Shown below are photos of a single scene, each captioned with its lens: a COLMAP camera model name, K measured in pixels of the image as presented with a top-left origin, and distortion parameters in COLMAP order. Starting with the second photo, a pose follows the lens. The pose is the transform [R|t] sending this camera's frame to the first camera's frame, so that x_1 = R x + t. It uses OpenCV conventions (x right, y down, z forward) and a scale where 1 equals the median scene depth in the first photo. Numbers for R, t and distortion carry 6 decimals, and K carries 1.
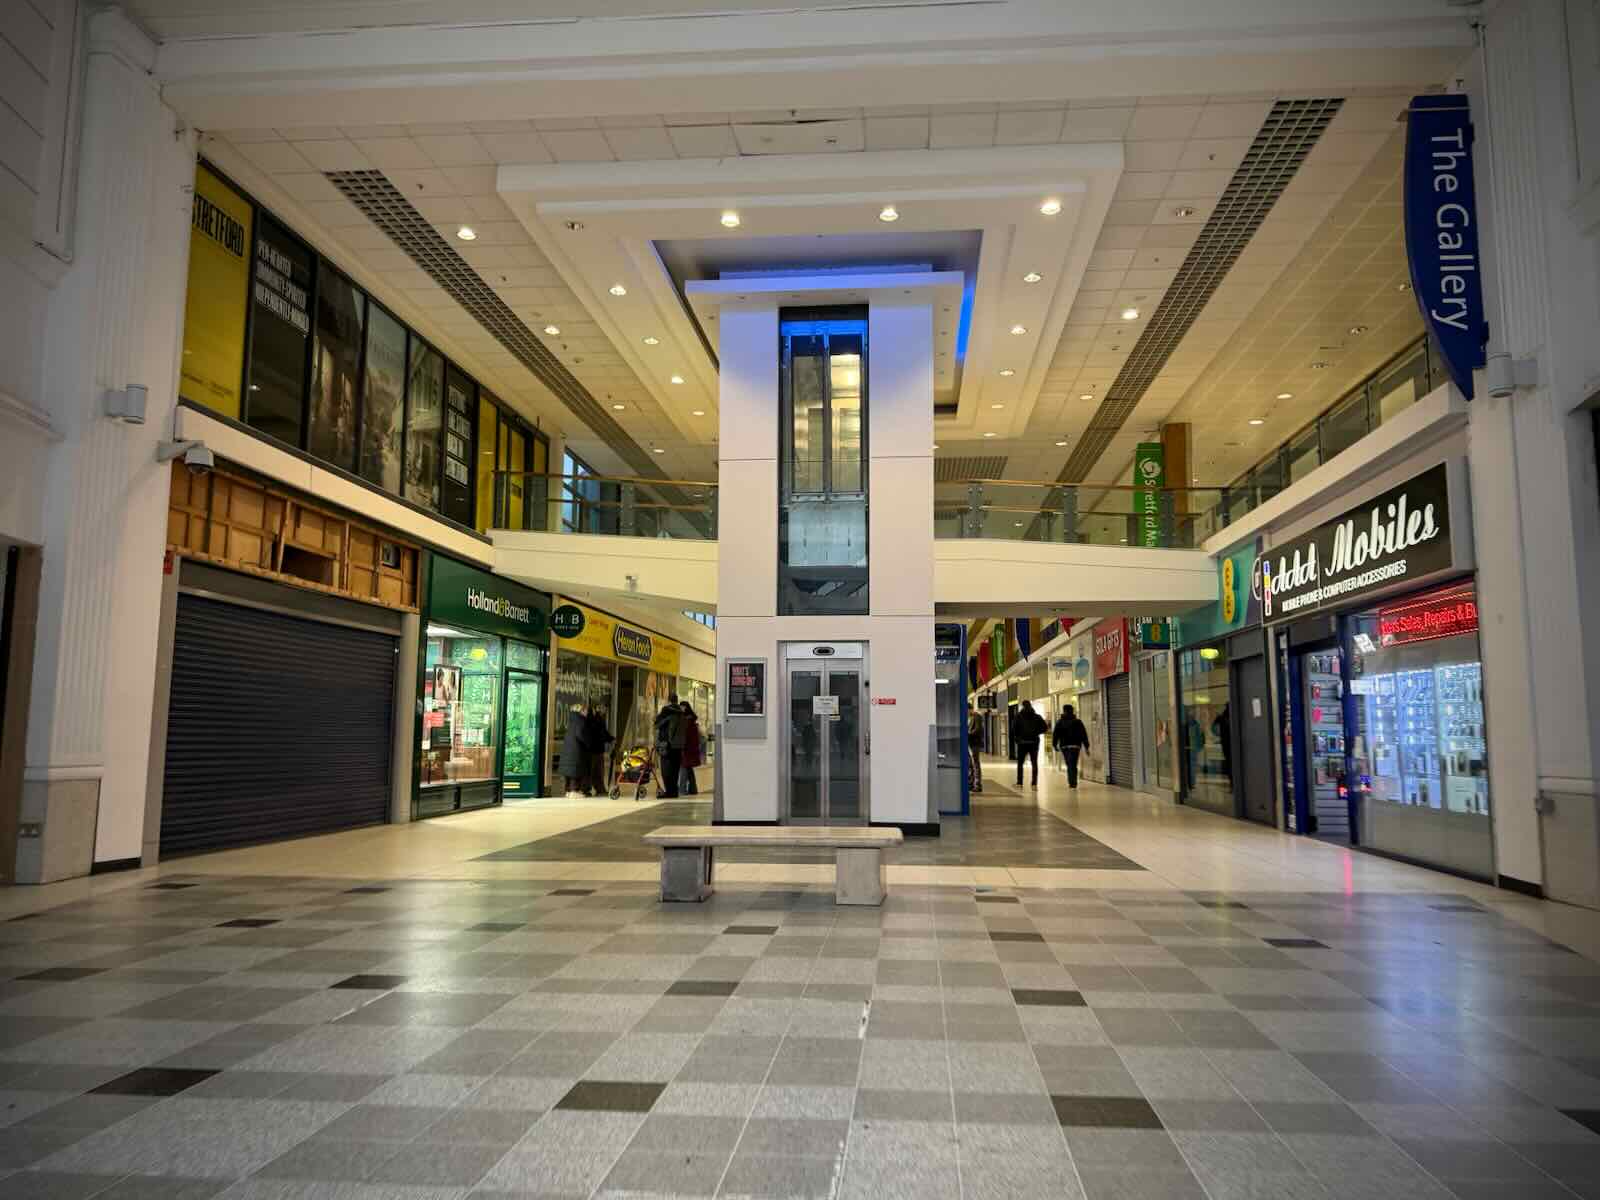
lens RADIAL K [[1145.7, 0, 794.4], [0, 1145.7, 621.2], [0, 0, 1]] dist [0.131849, -0.220009]
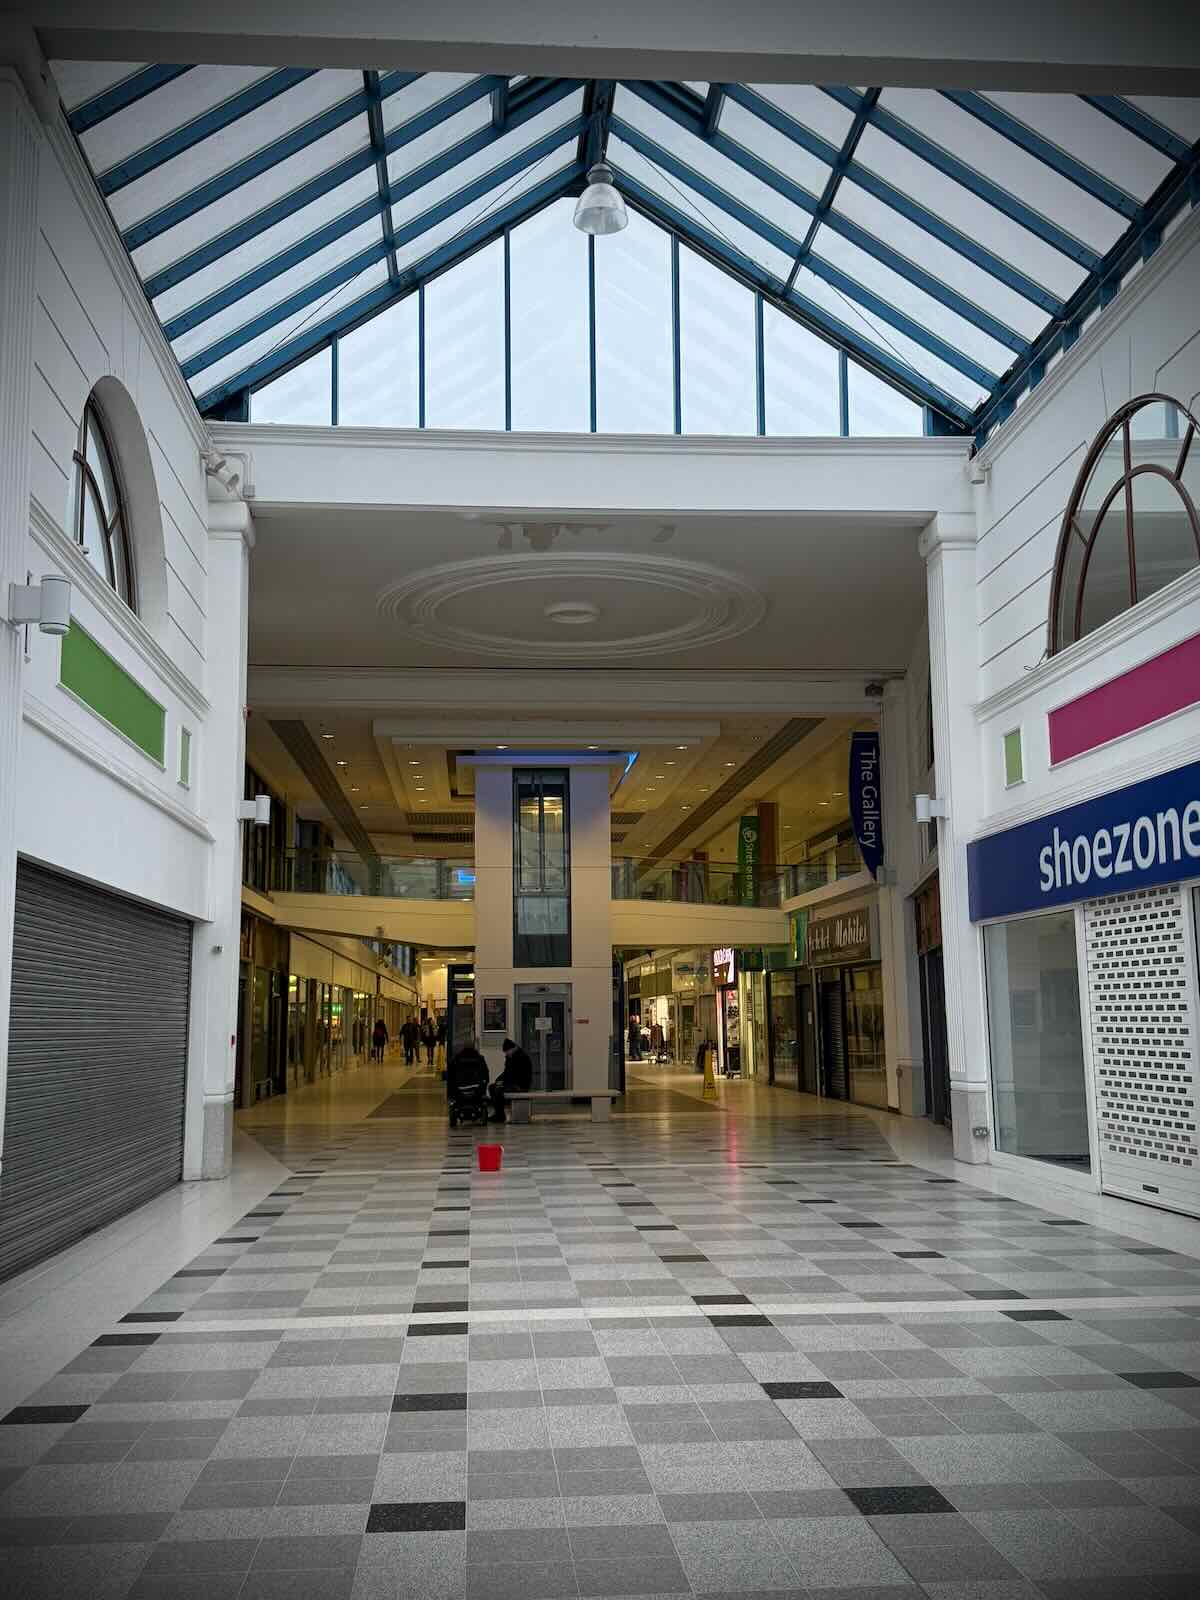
lens RADIAL K [[1593.7, 0, 591.4], [0, 1593.7, 806.7], [0, 0, 1]] dist [0.065286, -0.003611]
pose [[0.985143, 0.008391, 0.171529, -0.259555], [-0.002165, 0.999333, -0.036452, -0.131680], [-0.171720, 0.035539, 0.984505, -1.072128]]
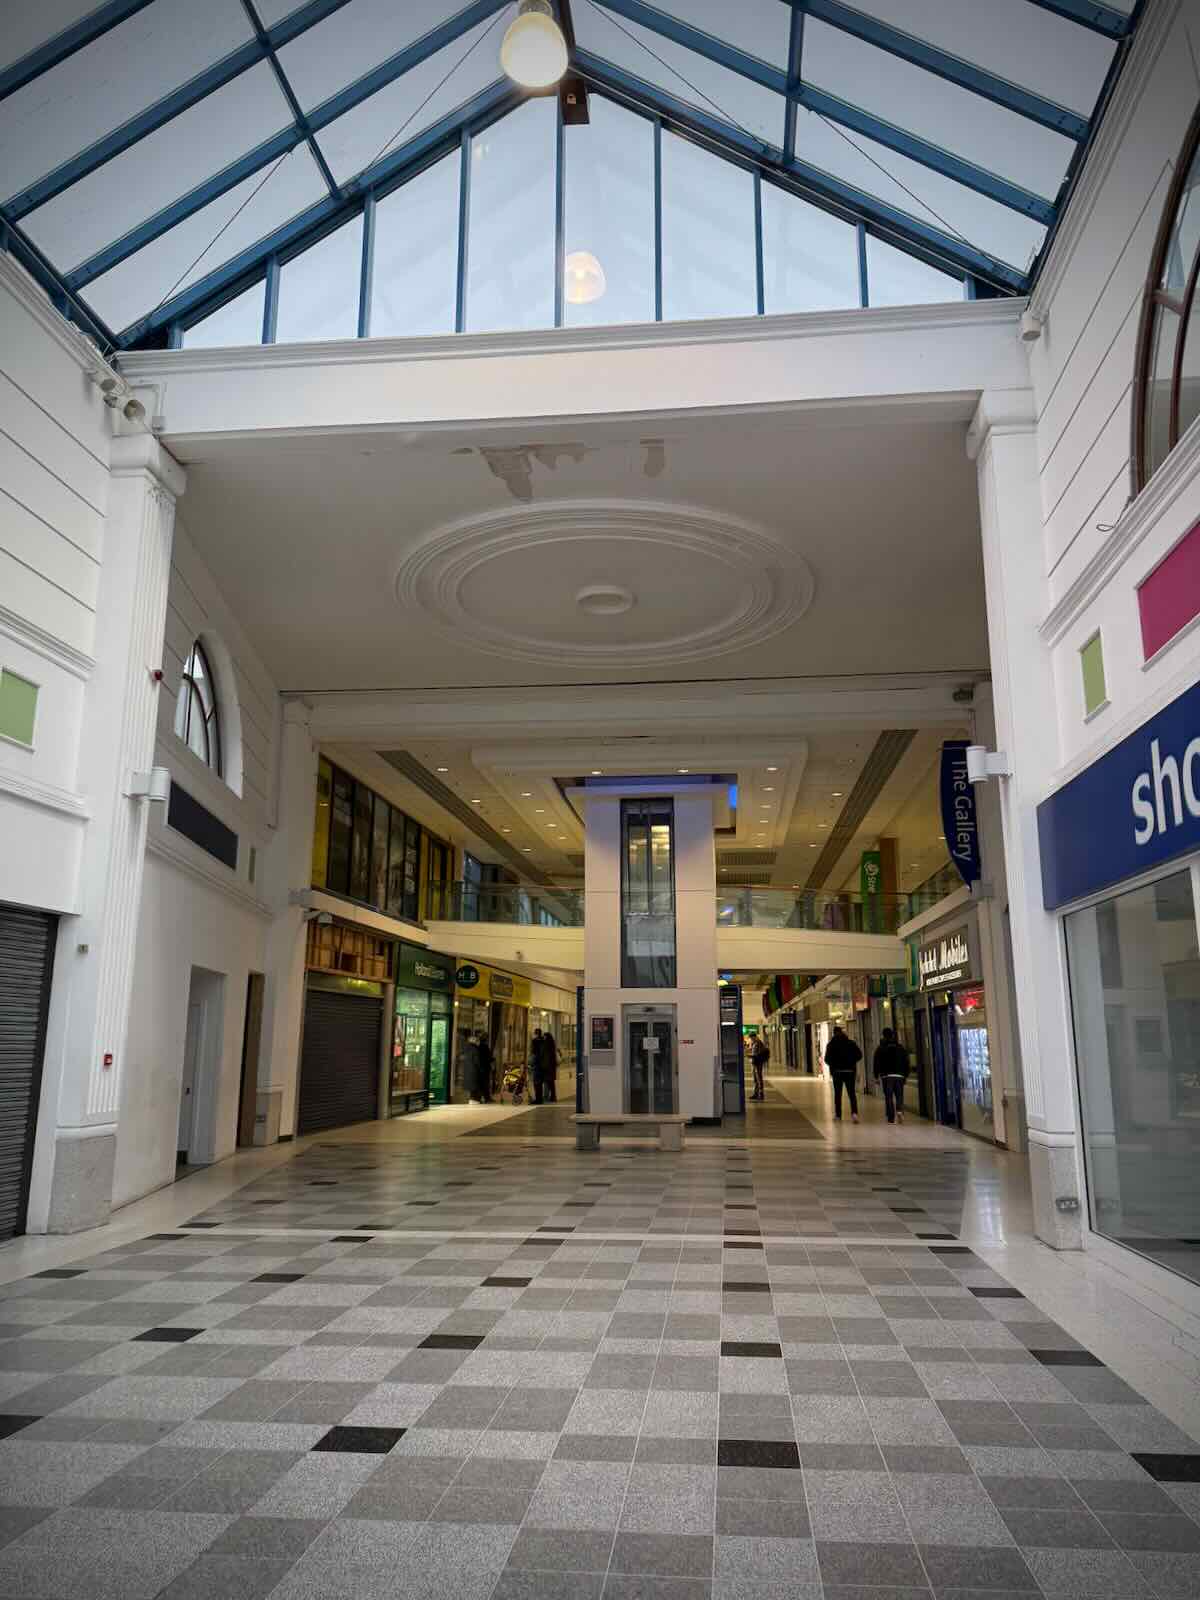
lens RADIAL K [[1154.7, 0, 600.0], [0, 1154.7, 800.0], [0, 0, 1]] dist [0.166167, -0.375248]
pose [[0.999958, -0.005214, -0.007538, -0.028070], [0.004373, 0.994192, -0.107532, -0.084712], [0.008054, 0.107494, 0.994173, -0.618227]]
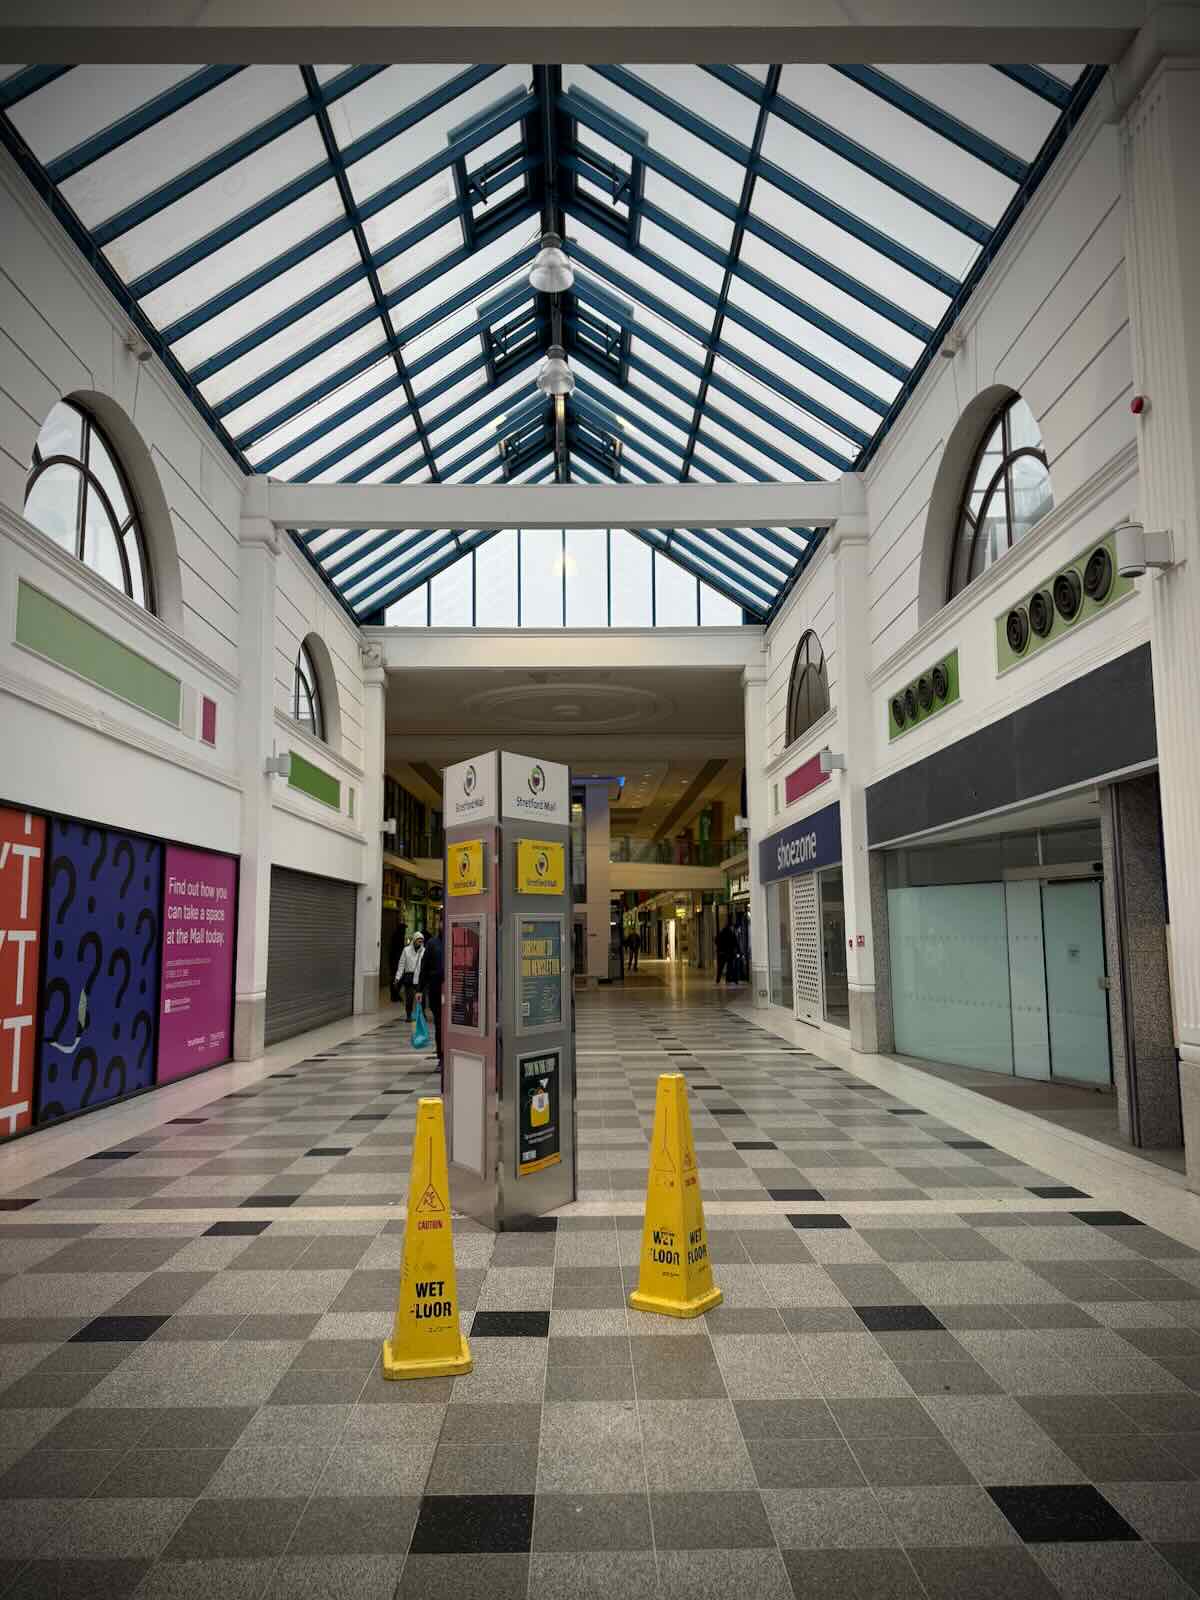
lens RADIAL K [[1129.4, 0, 594.2], [0, 1129.4, 808.0], [0, 0, 1]] dist [0.008035, -0.003923]
pose [[0.993733, -0.001233, 0.111774, -0.193131], [0.002872, 0.999891, -0.014509, -0.172192], [-0.111744, 0.014739, 0.993628, -1.487565]]
